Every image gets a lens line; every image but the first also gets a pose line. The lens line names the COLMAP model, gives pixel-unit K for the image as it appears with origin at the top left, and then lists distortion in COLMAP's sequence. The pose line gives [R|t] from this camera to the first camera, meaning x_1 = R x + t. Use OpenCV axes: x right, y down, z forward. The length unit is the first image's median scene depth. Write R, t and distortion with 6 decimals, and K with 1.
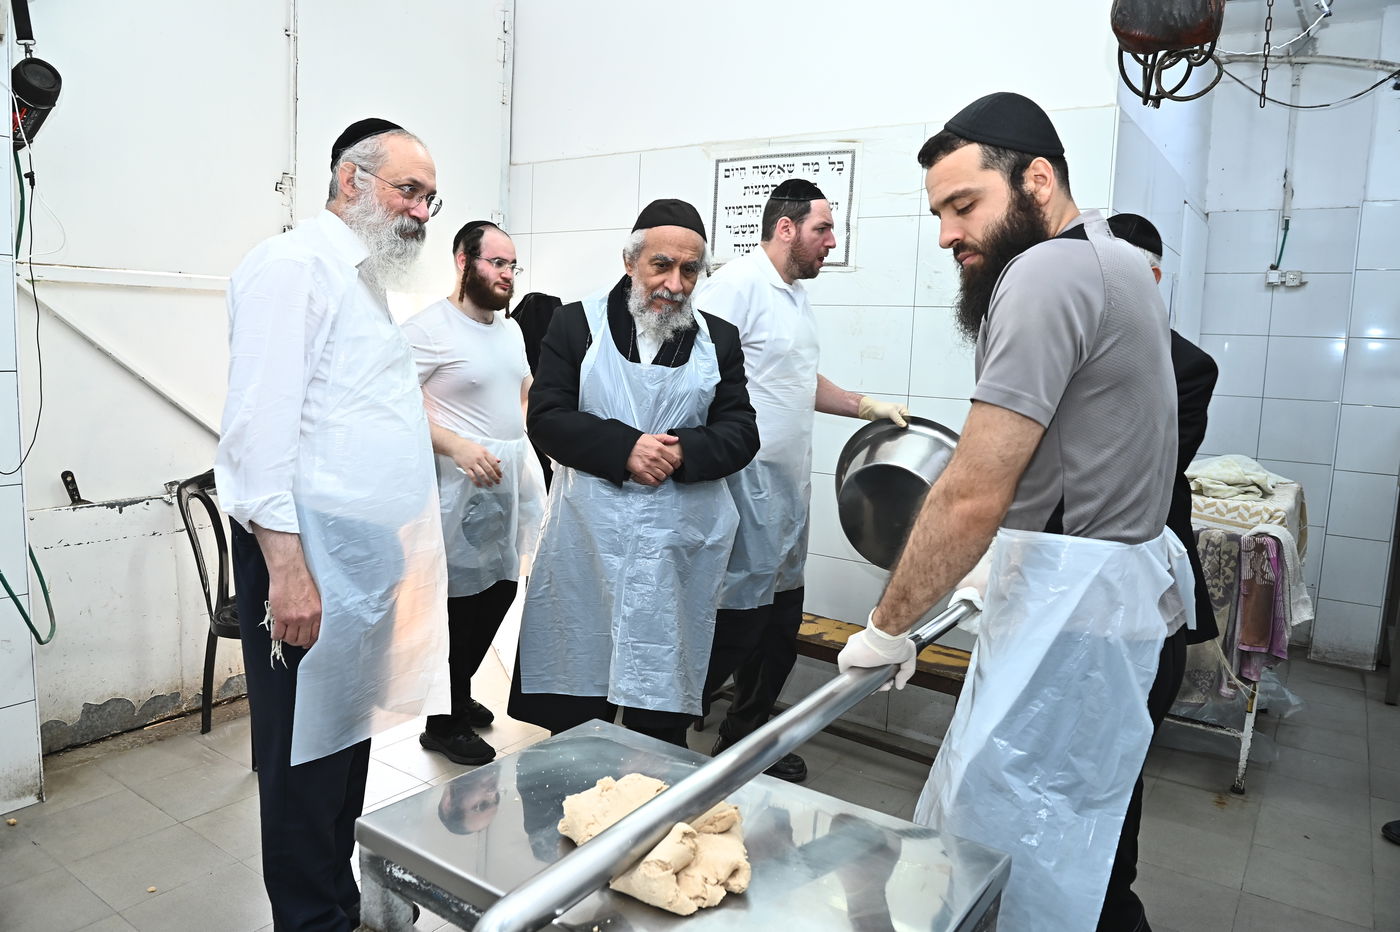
lens RADIAL K [[968.7, 0, 700.0], [0, 968.7, 465.2], [0, 0, 1]] dist [-0.047557, 0.002238]
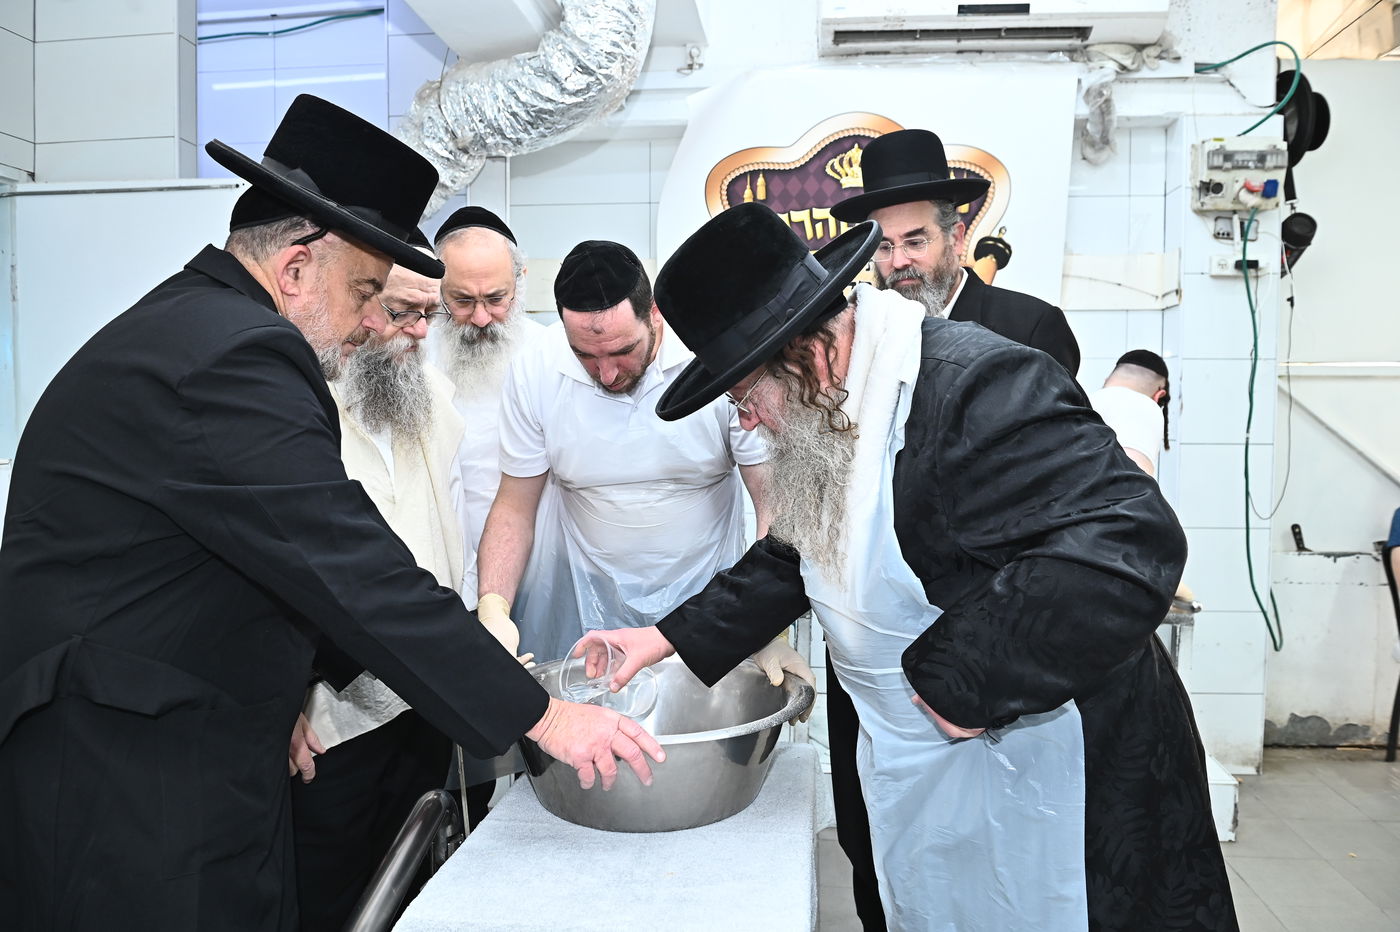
lens RADIAL K [[1020.0, 0, 693.5], [0, 1020.0, 469.3], [0, 0, 1]] dist [-0.040469, 0.002060]
pose [[0.489600, 0.017463, -0.871772, 0.108613], [-0.091669, 0.995290, -0.031546, 0.049538], [0.867115, 0.095359, 0.488895, -0.361858]]
